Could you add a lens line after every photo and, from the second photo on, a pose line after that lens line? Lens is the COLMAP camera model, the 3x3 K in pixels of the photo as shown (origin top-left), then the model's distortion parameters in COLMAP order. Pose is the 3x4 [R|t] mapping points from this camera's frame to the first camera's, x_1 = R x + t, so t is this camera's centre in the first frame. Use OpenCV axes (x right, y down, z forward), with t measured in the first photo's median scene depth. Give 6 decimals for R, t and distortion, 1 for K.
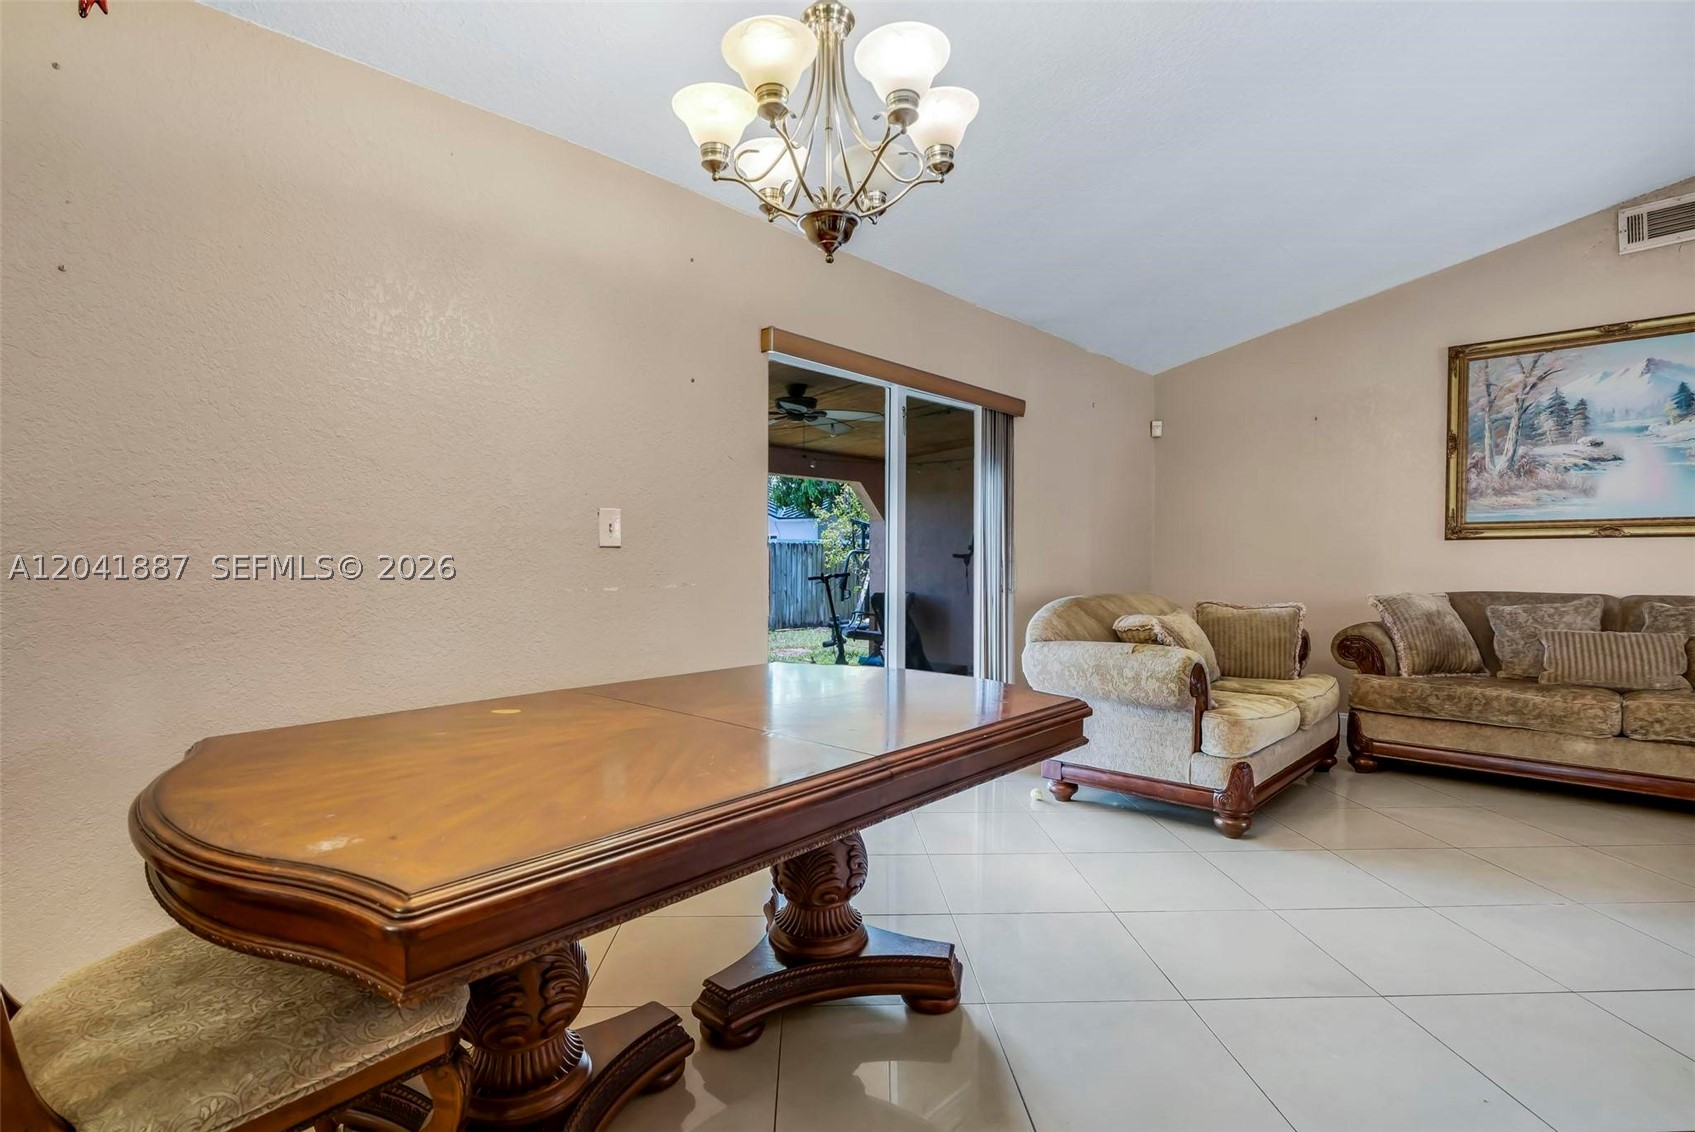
lens RADIAL K [[807.0, 0, 836.4], [0, 807.0, 586.9], [0, 0, 1]] dist [-0.020253, 0.002795]
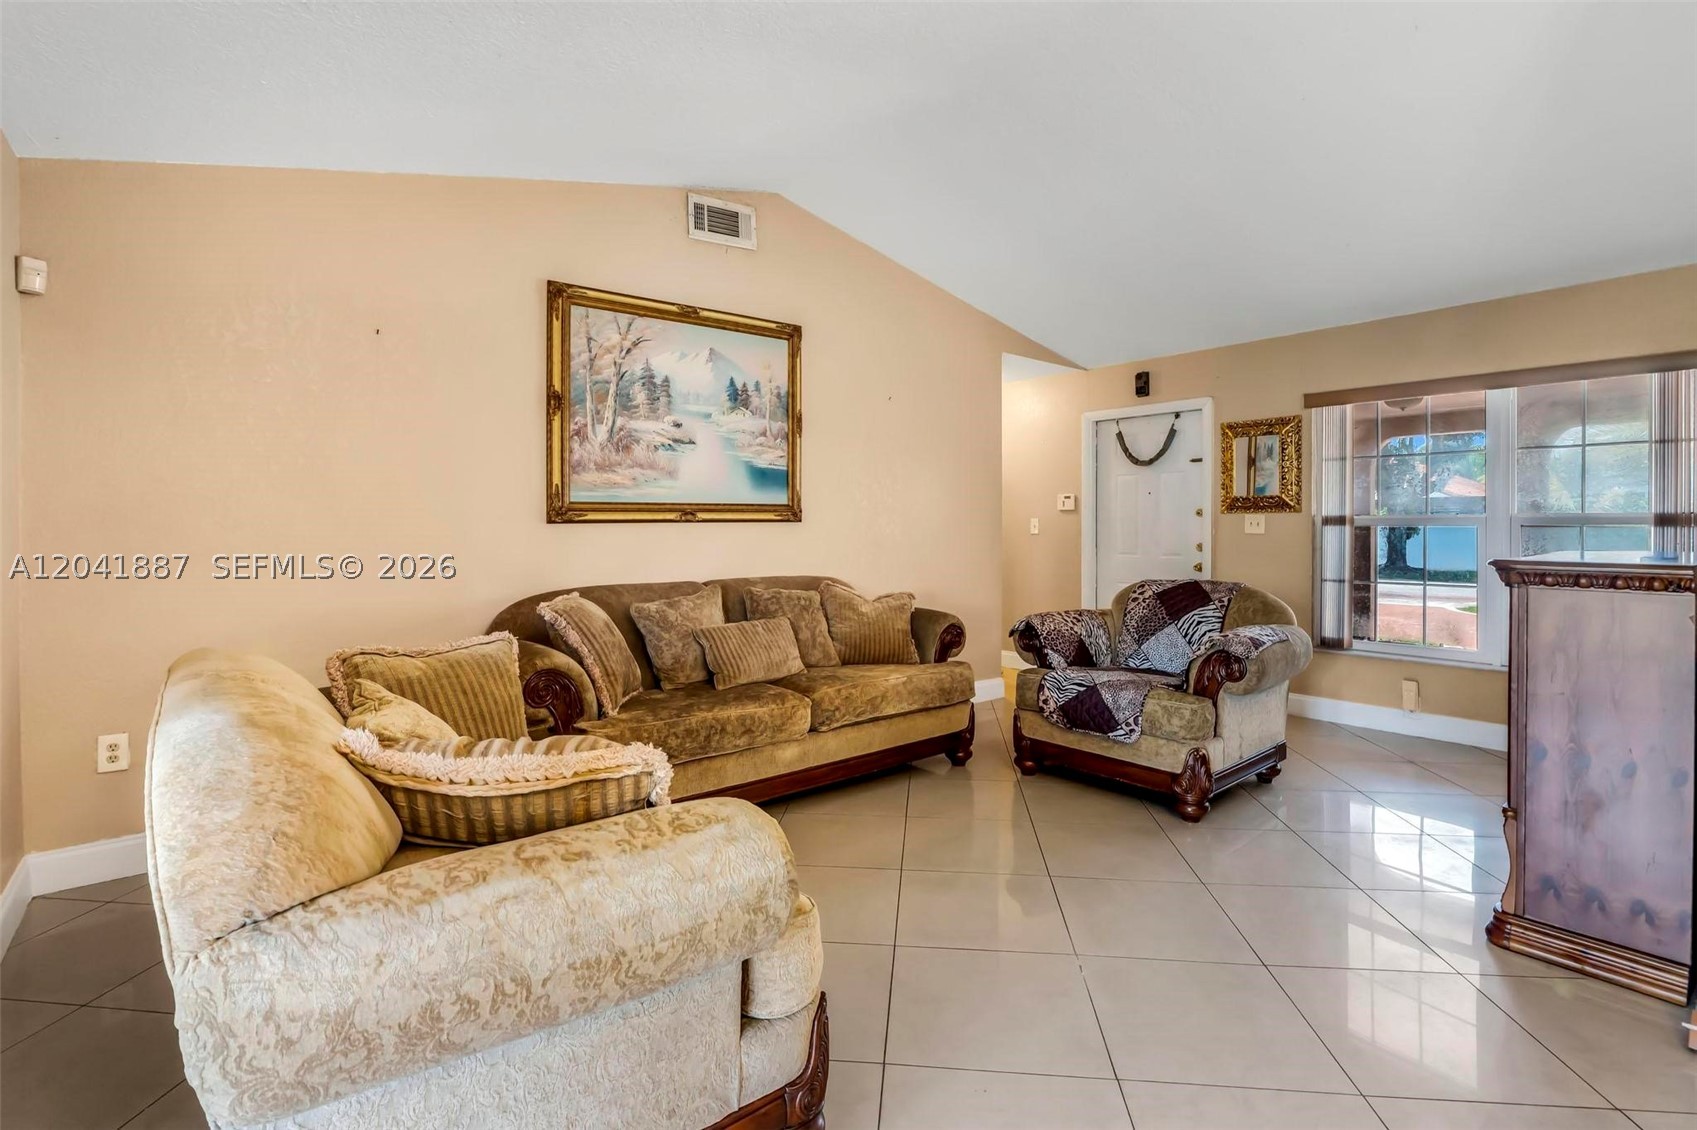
lens RADIAL K [[807.9, 0, 863.9], [0, 807.9, 518.8], [0, 0, 1]] dist [-0.020253, 0.002795]
pose [[0.113354, 0.004318, 0.993545, 0.013460], [0.040125, 0.999155, -0.008920, -0.049206], [-0.992744, 0.040878, 0.113085, 0.675876]]
